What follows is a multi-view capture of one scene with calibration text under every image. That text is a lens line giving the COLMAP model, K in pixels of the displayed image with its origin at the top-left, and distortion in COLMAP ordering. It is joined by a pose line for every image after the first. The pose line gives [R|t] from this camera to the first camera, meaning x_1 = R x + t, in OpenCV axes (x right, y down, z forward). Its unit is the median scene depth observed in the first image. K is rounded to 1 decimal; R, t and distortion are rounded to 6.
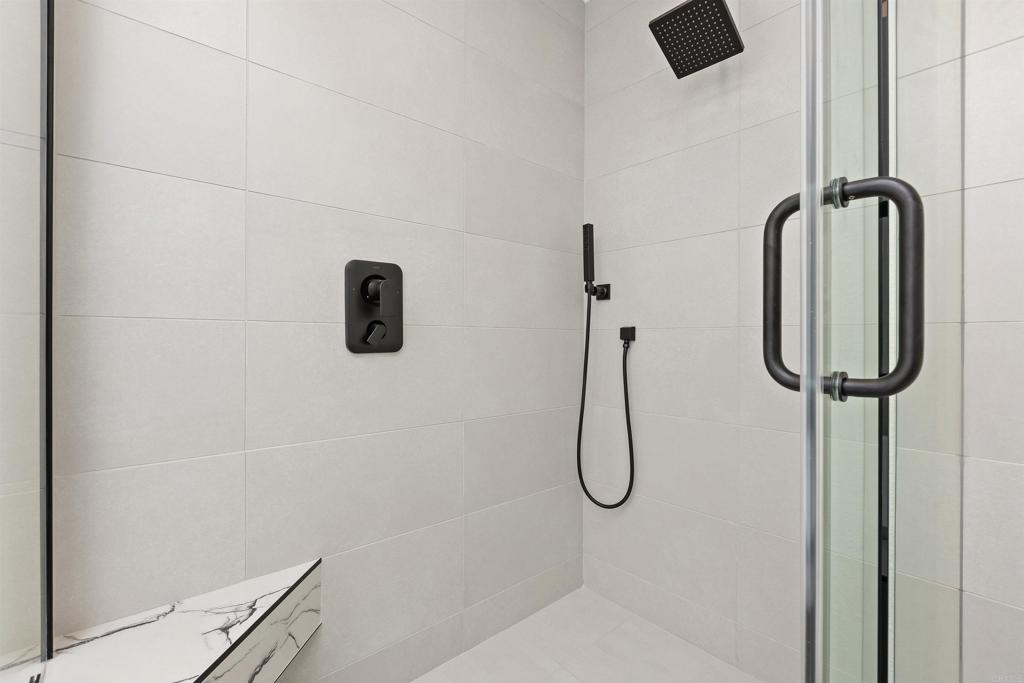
lens RADIAL K [[454.9, 0, 516.2], [0, 454.9, 343.3], [0, 0, 1]] dist [-0.002190, 0.000061]
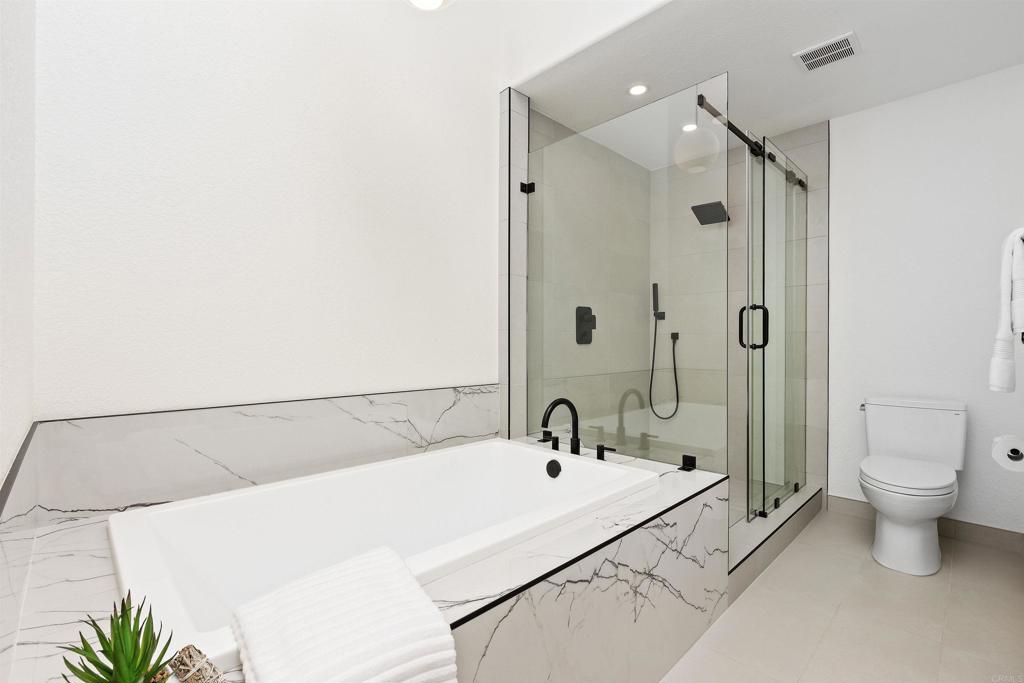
lens RADIAL K [[454.9, 0, 507.6], [0, 454.9, 338.1], [0, 0, 1]] dist [-0.002190, 0.000061]
pose [[0.999700, 0.002455, 0.024386, -0.574177], [-0.001998, 0.999822, -0.018751, 0.027994], [-0.024428, 0.018696, 0.999527, -1.066862]]
